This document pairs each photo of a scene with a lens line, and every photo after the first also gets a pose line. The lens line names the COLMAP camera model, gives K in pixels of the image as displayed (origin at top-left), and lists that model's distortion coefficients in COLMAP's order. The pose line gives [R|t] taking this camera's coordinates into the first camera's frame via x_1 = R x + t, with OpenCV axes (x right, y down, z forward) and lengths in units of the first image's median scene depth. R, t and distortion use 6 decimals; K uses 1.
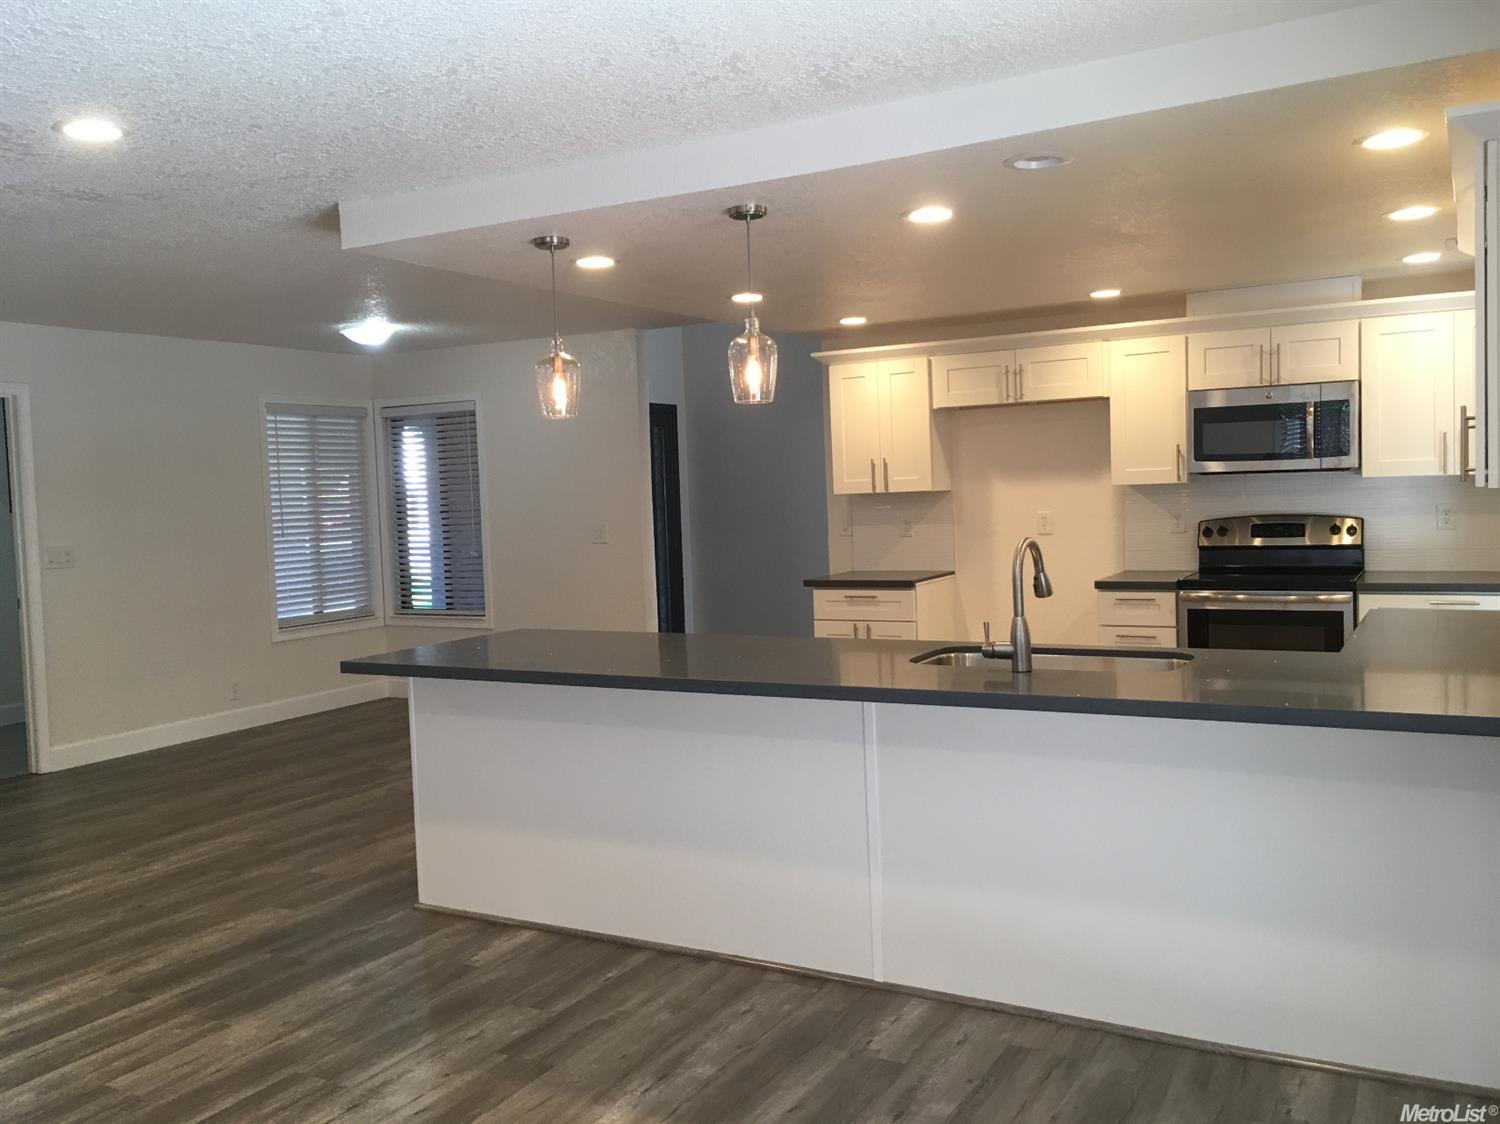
lens RADIAL K [[1268.3, 0, 754.7], [0, 1268.3, 565.7], [0, 0, 1]] dist [0.060773, -0.066312]
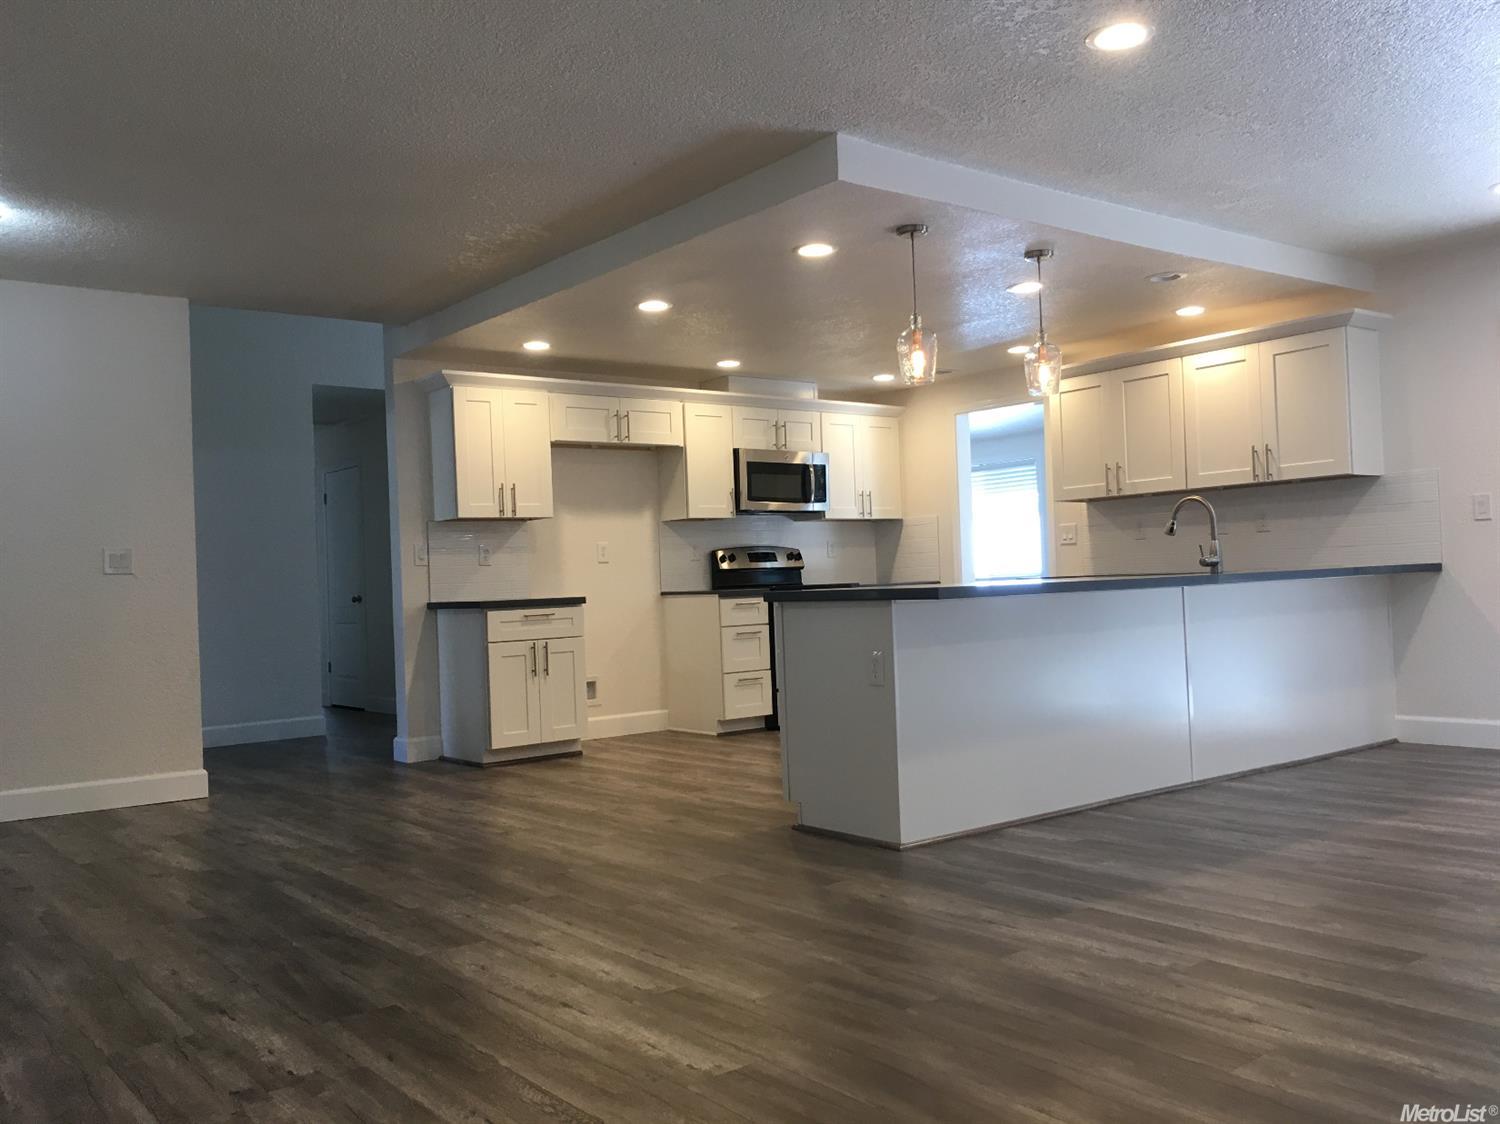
lens RADIAL K [[1268.3, 0, 754.7], [0, 1268.3, 565.7], [0, 0, 1]] dist [0.060773, -0.066312]
pose [[0.389245, 0.031793, 0.920586, -0.865488], [0.080276, 0.994431, -0.068286, 0.075422], [-0.917630, 0.100481, 0.384525, 0.496403]]
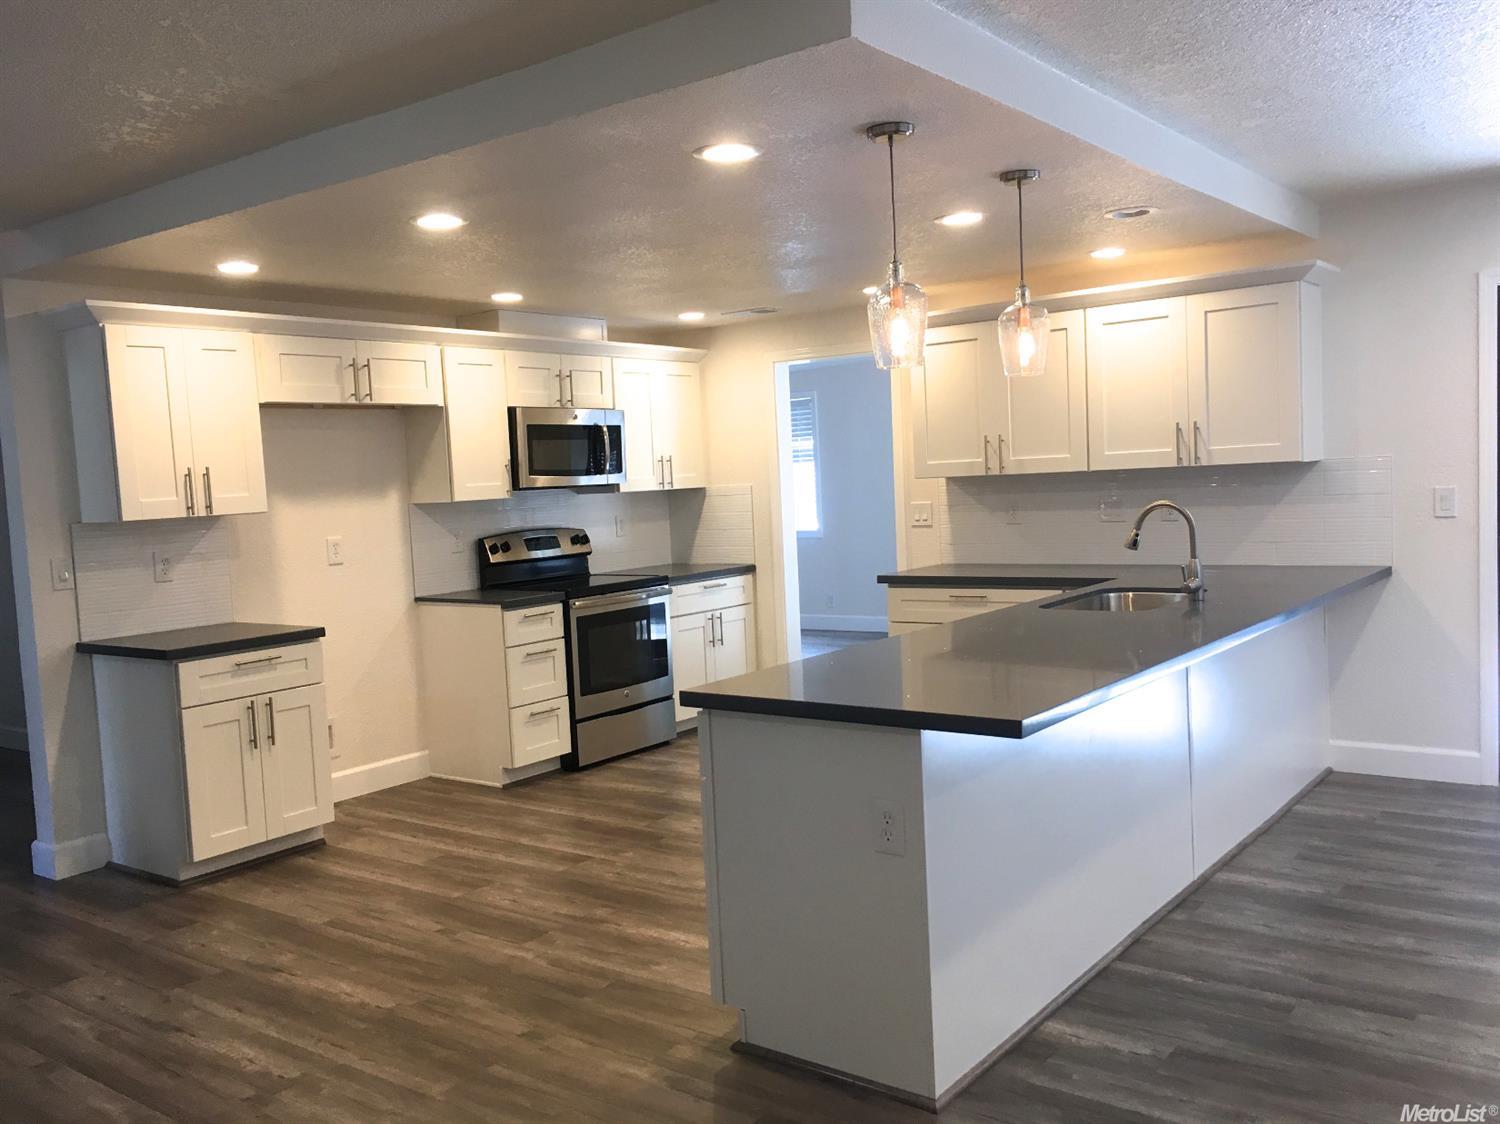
lens RADIAL K [[1268.3, 0, 754.7], [0, 1268.3, 565.7], [0, 0, 1]] dist [0.060773, -0.066312]
pose [[0.142617, -0.044120, 0.988794, -0.636830], [0.103030, 0.994241, 0.029503, -0.022505], [-0.984401, 0.097668, 0.146341, 0.684918]]
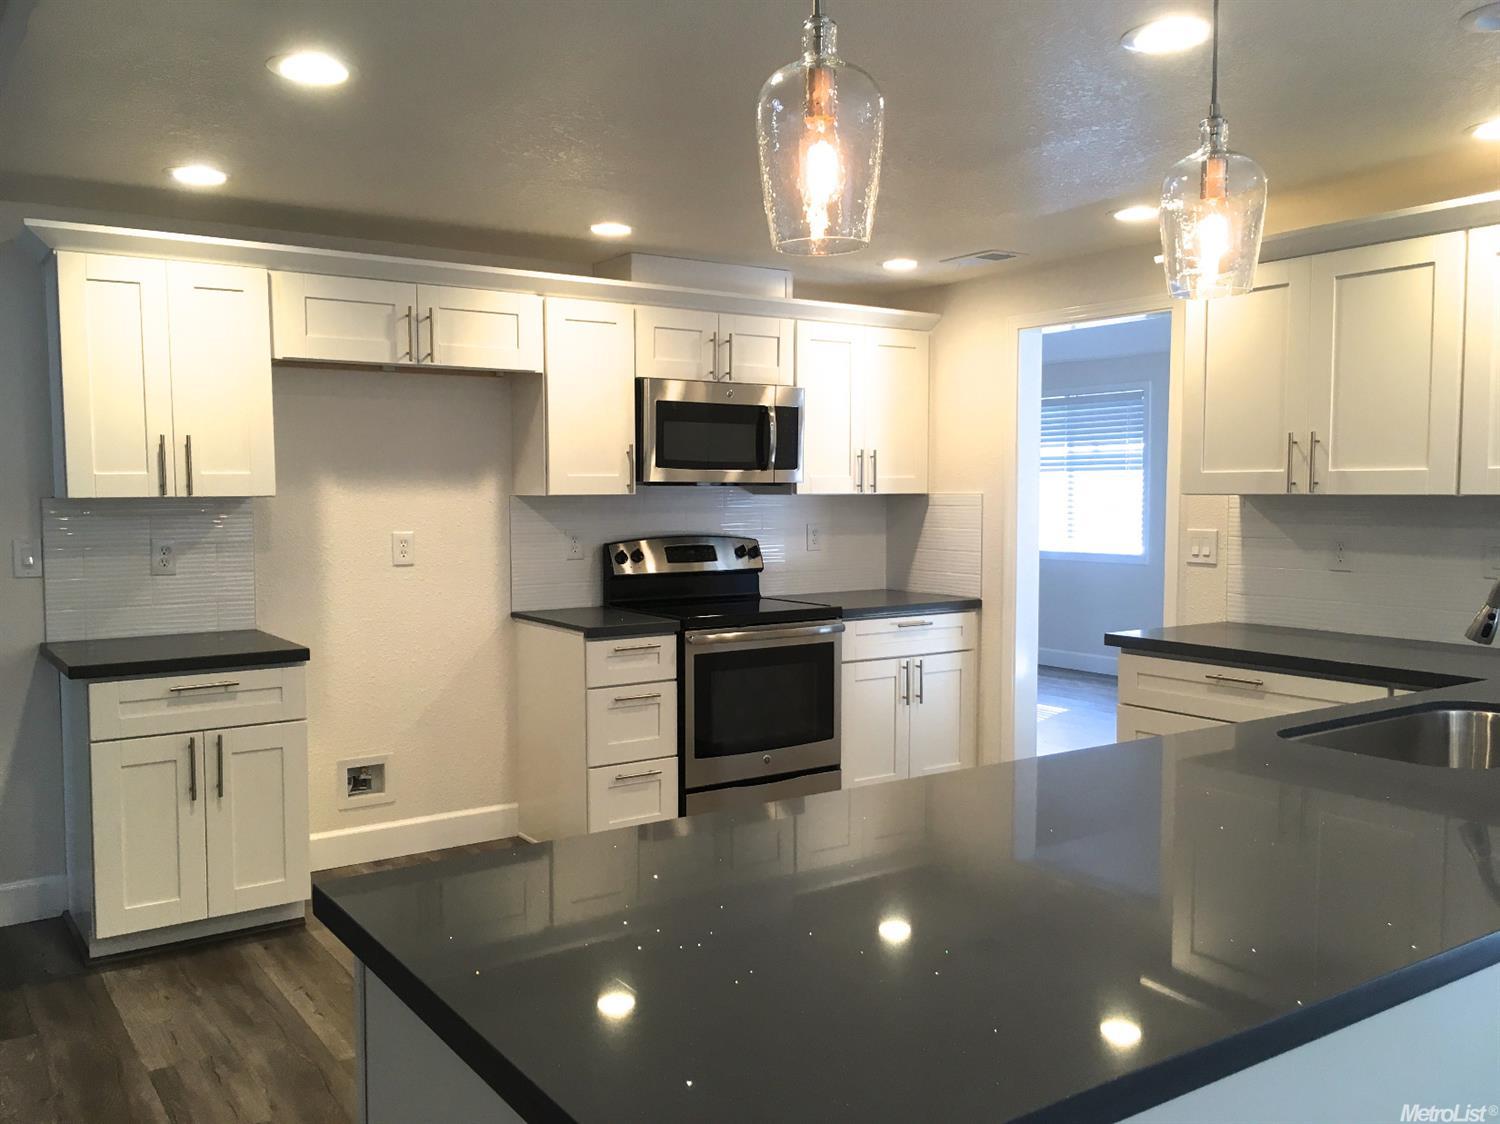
lens RADIAL K [[1268.3, 0, 754.7], [0, 1268.3, 565.7], [0, 0, 1]] dist [0.060773, -0.066312]
pose [[0.449269, -0.022026, 0.893125, -0.331789], [0.040562, 0.999168, 0.004237, -0.022247], [-0.892475, 0.034323, 0.449789, 0.597090]]
